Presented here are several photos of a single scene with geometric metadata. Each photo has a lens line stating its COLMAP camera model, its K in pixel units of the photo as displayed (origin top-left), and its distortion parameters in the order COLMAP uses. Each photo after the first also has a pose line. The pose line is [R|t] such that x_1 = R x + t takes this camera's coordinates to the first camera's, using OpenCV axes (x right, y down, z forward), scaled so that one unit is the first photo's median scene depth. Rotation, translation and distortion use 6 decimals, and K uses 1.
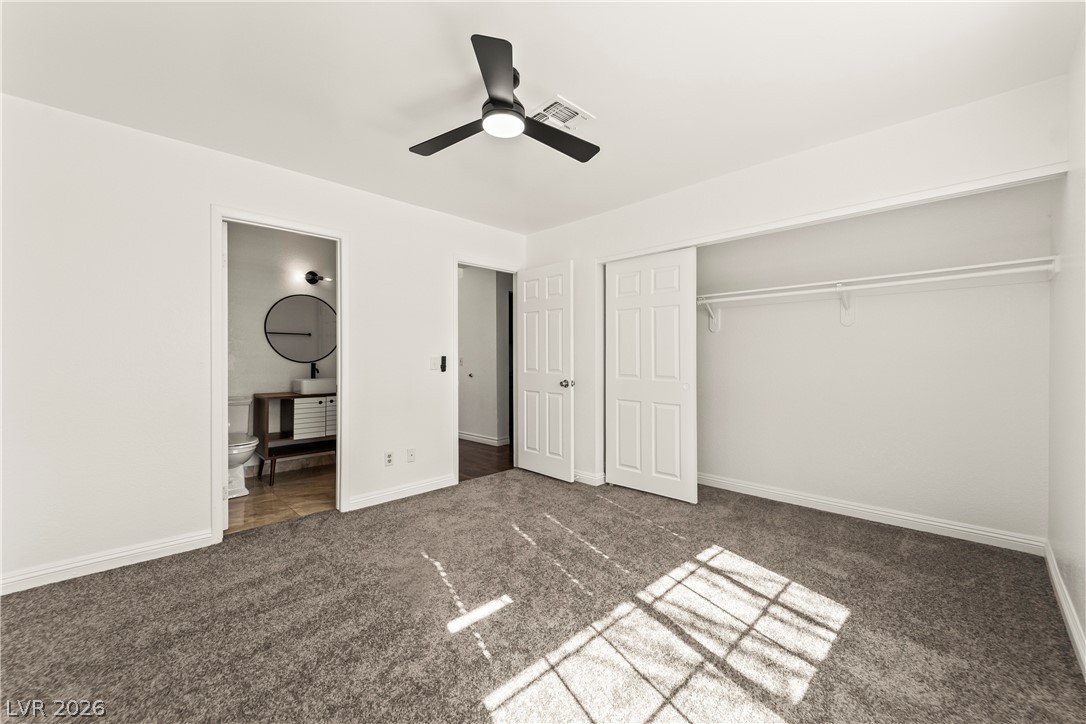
lens RADIAL K [[430.1, 0, 545.7], [0, 430.1, 357.4], [0, 0, 1]] dist [0.027173, -0.015748]
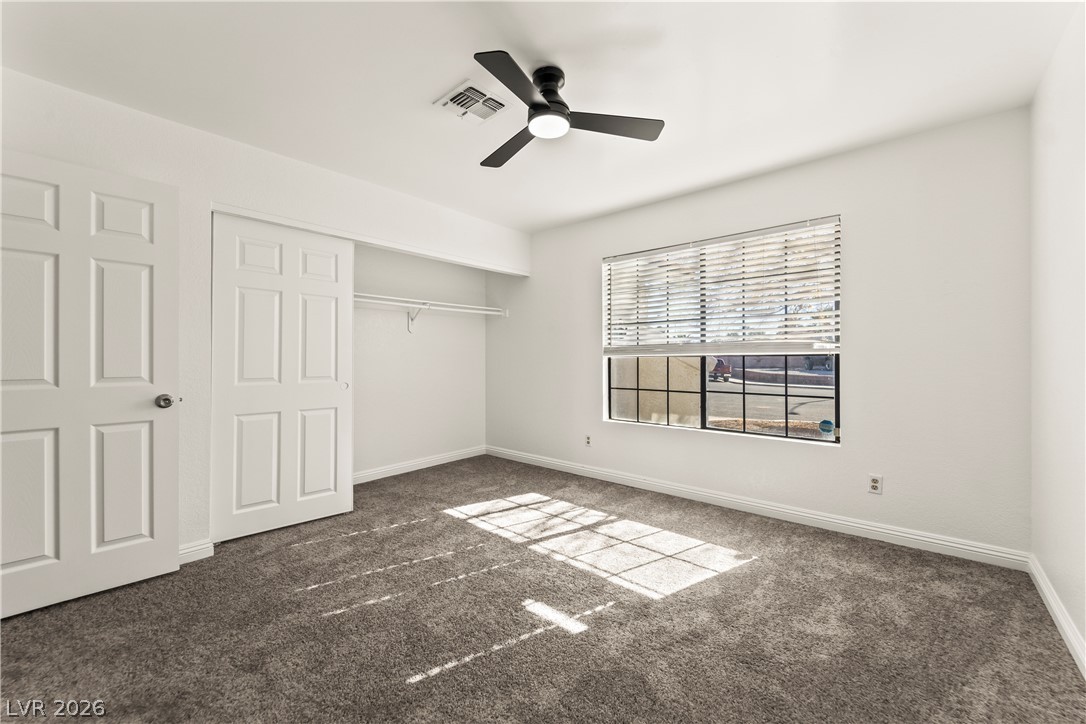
lens RADIAL K [[430.1, 0, 545.7], [0, 430.1, 357.4], [0, 0, 1]] dist [0.027173, -0.015748]
pose [[-0.098383, -0.002783, 0.995145, -0.981828], [-0.001004, 0.999996, 0.002698, 0.002999], [-0.995148, -0.000734, -0.098386, 0.972406]]
